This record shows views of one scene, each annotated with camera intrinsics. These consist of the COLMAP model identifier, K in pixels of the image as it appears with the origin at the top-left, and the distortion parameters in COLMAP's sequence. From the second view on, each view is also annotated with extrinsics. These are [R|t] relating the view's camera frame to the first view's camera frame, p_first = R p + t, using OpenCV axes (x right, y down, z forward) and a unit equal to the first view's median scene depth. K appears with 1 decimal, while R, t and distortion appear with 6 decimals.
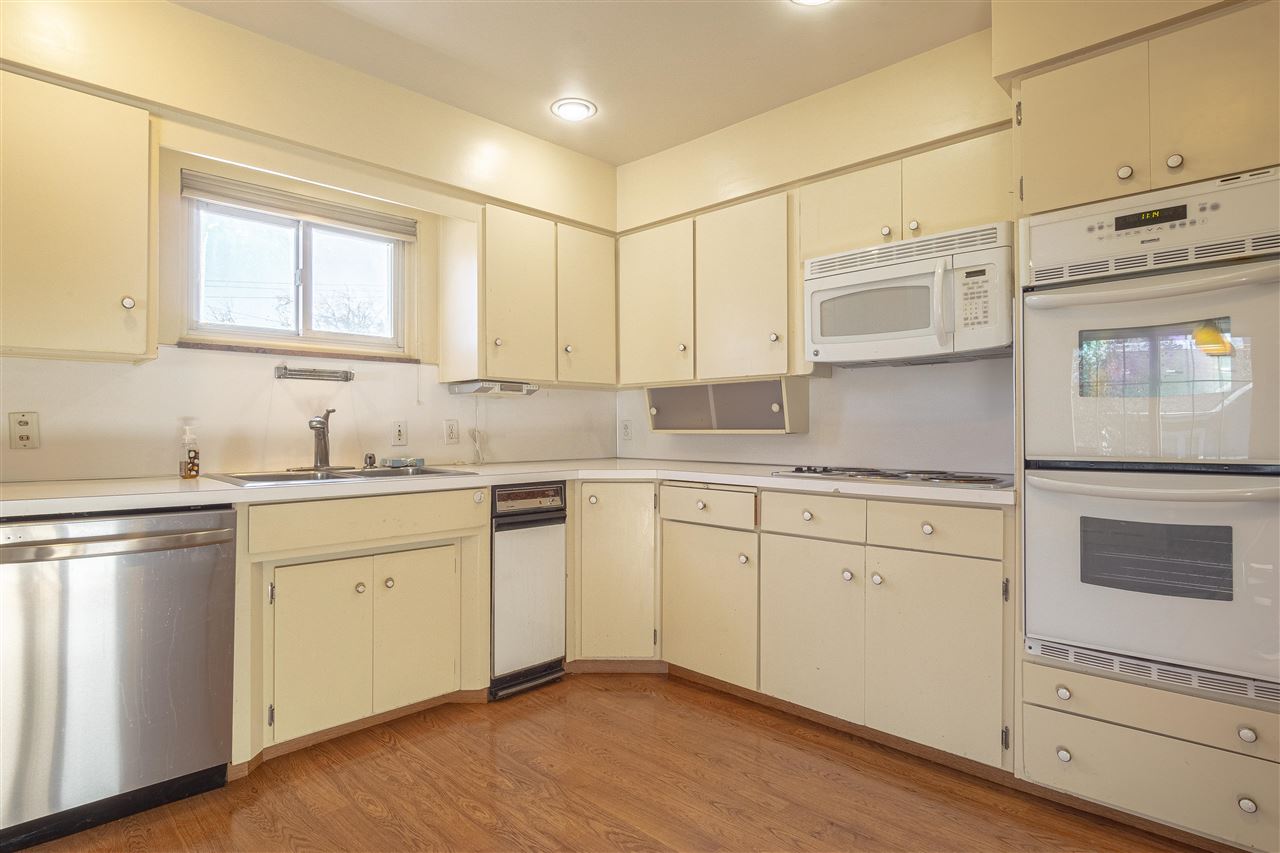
lens RADIAL K [[689.9, 0, 638.6], [0, 689.9, 426.2], [0, 0, 1]] dist [-0.002230, 0.000232]
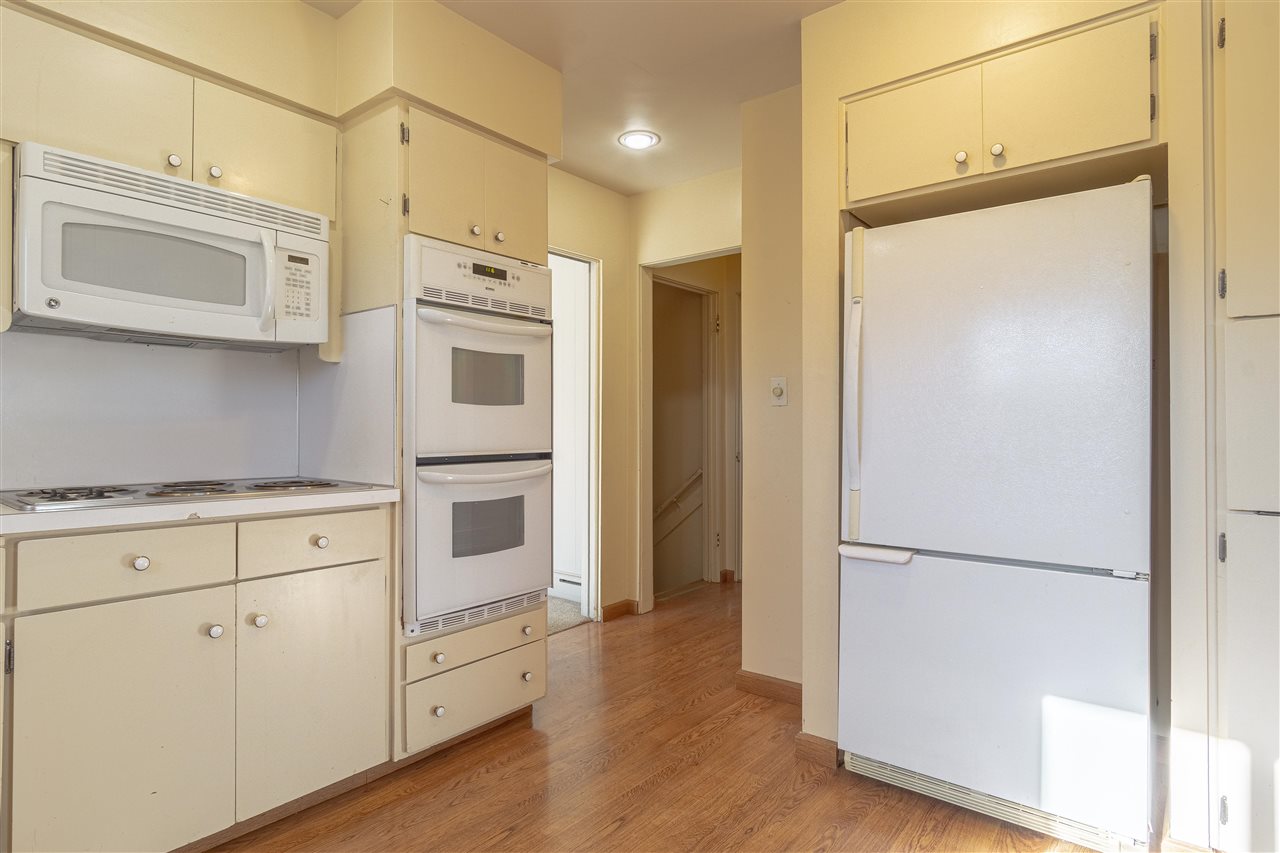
lens RADIAL K [[689.9, 0, 638.4], [0, 689.9, 427.5], [0, 0, 1]] dist [-0.002230, 0.000232]
pose [[-0.100216, 0.010369, 0.994912, -0.470762], [-0.003301, 0.999937, -0.010753, 0.010065], [-0.994960, -0.004362, -0.100175, 0.646912]]
